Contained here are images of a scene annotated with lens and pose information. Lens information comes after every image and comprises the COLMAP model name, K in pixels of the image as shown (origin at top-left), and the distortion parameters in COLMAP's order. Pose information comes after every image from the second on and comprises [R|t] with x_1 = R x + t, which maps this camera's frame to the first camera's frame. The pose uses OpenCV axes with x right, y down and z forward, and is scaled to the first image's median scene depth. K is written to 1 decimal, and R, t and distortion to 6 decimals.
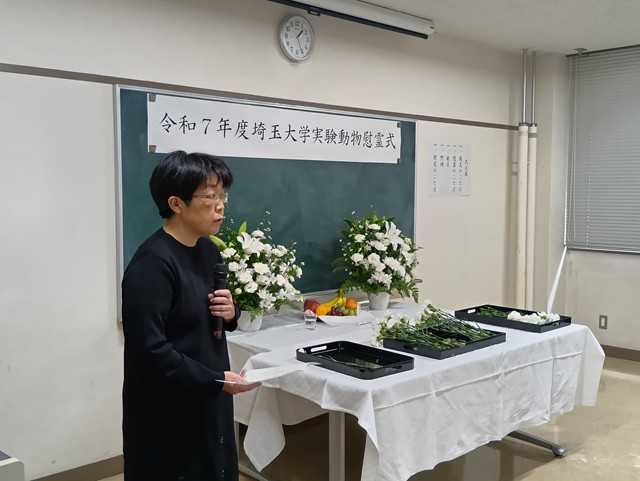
lens RADIAL K [[671.6, 0, 319.0], [0, 671.6, 238.1], [0, 0, 1]] dist [-0.008480, 0.000000]
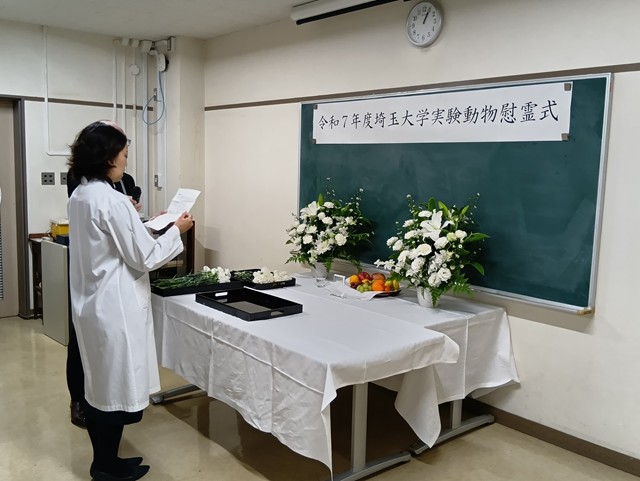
lens RADIAL K [[639.1, 0, 319.2], [0, 639.1, 243.7], [0, 0, 1]] dist [-0.056949, 0.000000]
pose [[-0.069499, 0.112968, -0.991165, 0.980754], [-0.099292, 0.987850, 0.119552, -0.067997], [0.992628, 0.106723, -0.057437, 0.943403]]
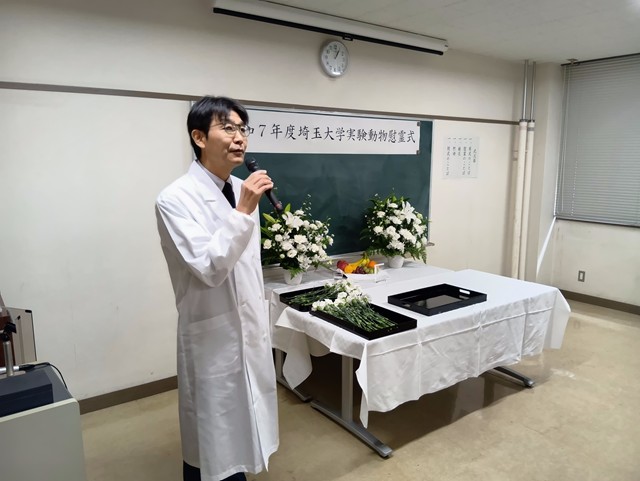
lens RADIAL K [[480.9, 0, 318.1], [0, 480.9, 241.0], [0, 0, 1]] dist [-0.012212, -0.030005]
pose [[0.991004, 0.020329, -0.132276, 0.065006], [-0.008042, 0.995655, 0.092767, -0.034403], [0.133587, -0.090869, 0.986862, 0.052777]]
